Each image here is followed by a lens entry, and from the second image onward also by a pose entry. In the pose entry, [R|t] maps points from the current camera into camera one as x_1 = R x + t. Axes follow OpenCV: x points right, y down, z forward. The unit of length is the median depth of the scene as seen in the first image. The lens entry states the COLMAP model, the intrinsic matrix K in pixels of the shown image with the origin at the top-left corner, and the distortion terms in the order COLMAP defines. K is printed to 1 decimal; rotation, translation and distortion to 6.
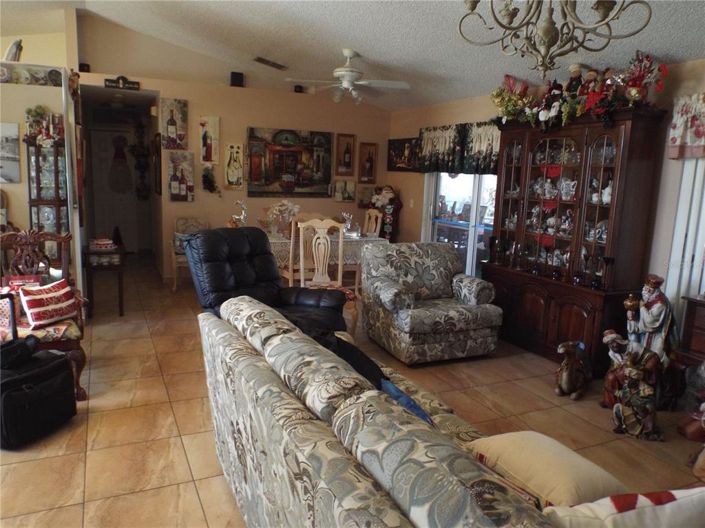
lens RADIAL K [[531.1, 0, 350.5], [0, 531.1, 264.0], [0, 0, 1]] dist [-0.000970, -0.014975]
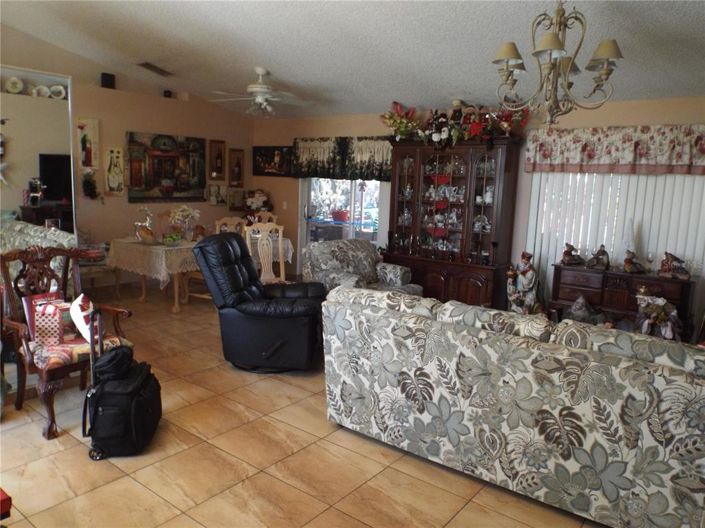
lens RADIAL K [[531.1, 0, 353.9], [0, 531.1, 263.2], [0, 0, 1]] dist [-0.000970, -0.014975]
pose [[0.892152, -0.072783, 0.445833, -0.385222], [0.071697, 0.997239, 0.019329, -0.007971], [-0.446009, 0.014720, 0.894908, -0.072882]]
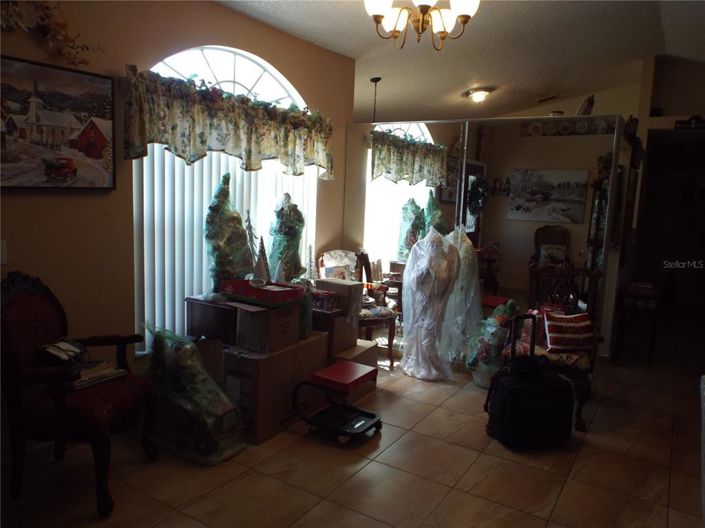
lens RADIAL K [[531.1, 0, 349.7], [0, 531.1, 259.1], [0, 0, 1]] dist [-0.000970, -0.014975]
pose [[0.545059, 0.089170, -0.833642, 0.053442], [-0.165118, 0.986271, -0.002463, 0.002634], [0.821977, 0.138992, 0.552299, 0.009664]]
